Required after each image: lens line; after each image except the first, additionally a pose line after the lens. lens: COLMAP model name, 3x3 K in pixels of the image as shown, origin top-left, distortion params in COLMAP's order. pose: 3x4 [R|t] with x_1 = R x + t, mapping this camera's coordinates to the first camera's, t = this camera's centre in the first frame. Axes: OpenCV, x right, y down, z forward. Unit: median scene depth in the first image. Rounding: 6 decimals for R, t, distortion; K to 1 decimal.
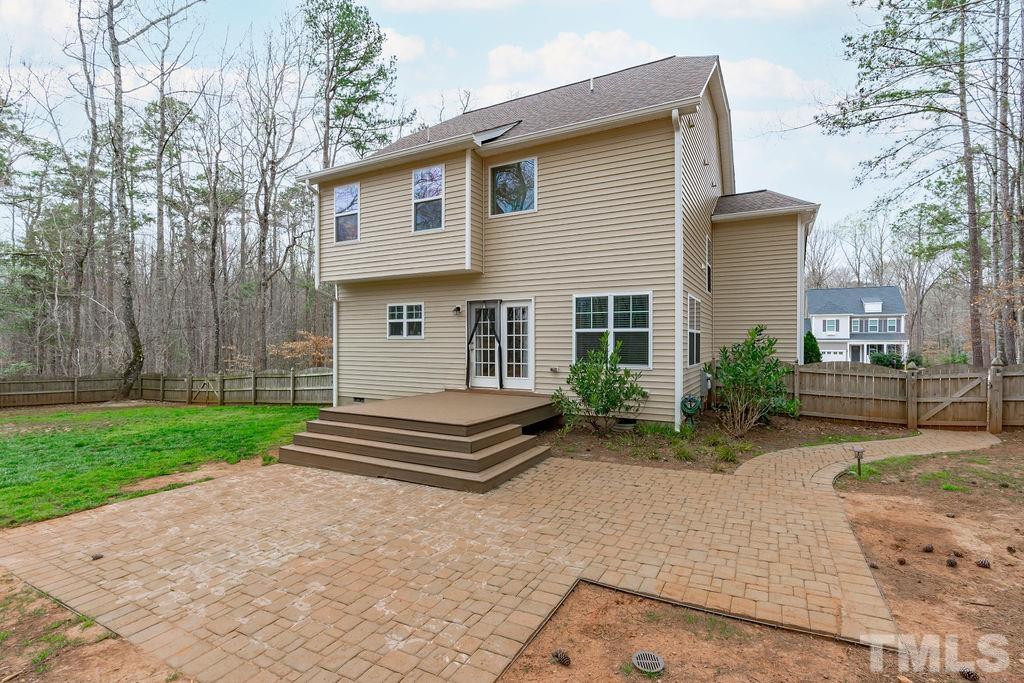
lens RADIAL K [[469.1, 0, 505.3], [0, 469.1, 338.0], [0, 0, 1]] dist [-0.012936, 0.001750]
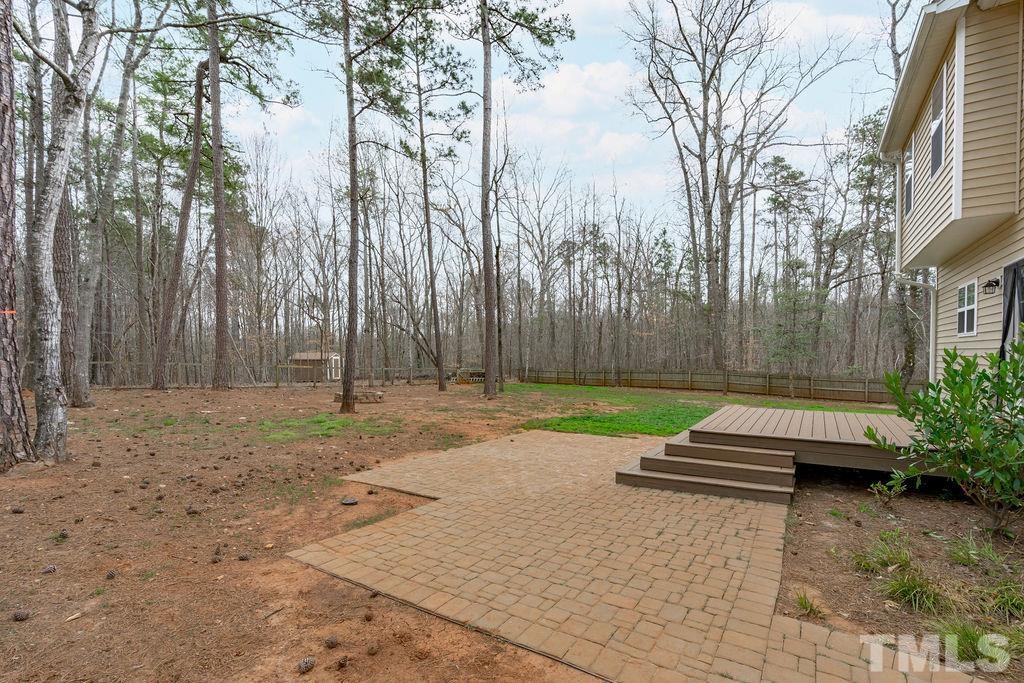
lens RADIAL K [[469.1, 0, 509.4], [0, 469.1, 347.8], [0, 0, 1]] dist [-0.012936, 0.001750]
pose [[-0.061817, -0.011397, -0.998022, 0.527996], [0.018841, 0.999743, -0.012584, 0.015685], [0.997910, -0.019582, -0.061586, 0.420010]]
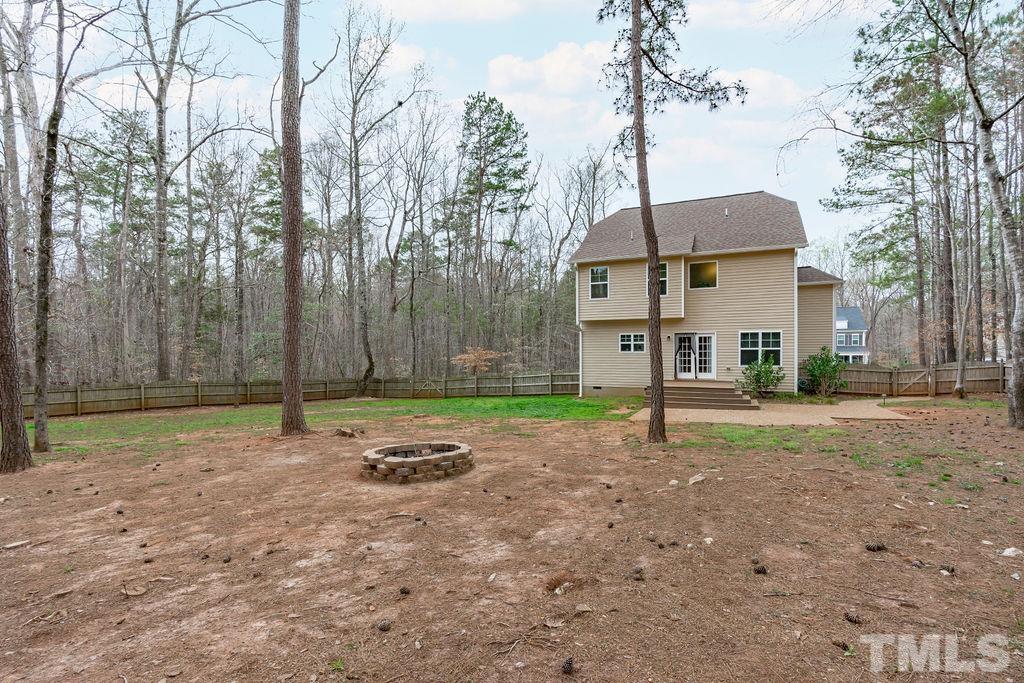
lens RADIAL K [[469.1, 0, 518.7], [0, 469.1, 348.7], [0, 0, 1]] dist [-0.012936, 0.001750]
pose [[0.996617, -0.001442, 0.082170, -0.891803], [0.001685, 0.999994, -0.002888, -0.011513], [-0.082166, 0.003017, 0.996614, -0.856967]]
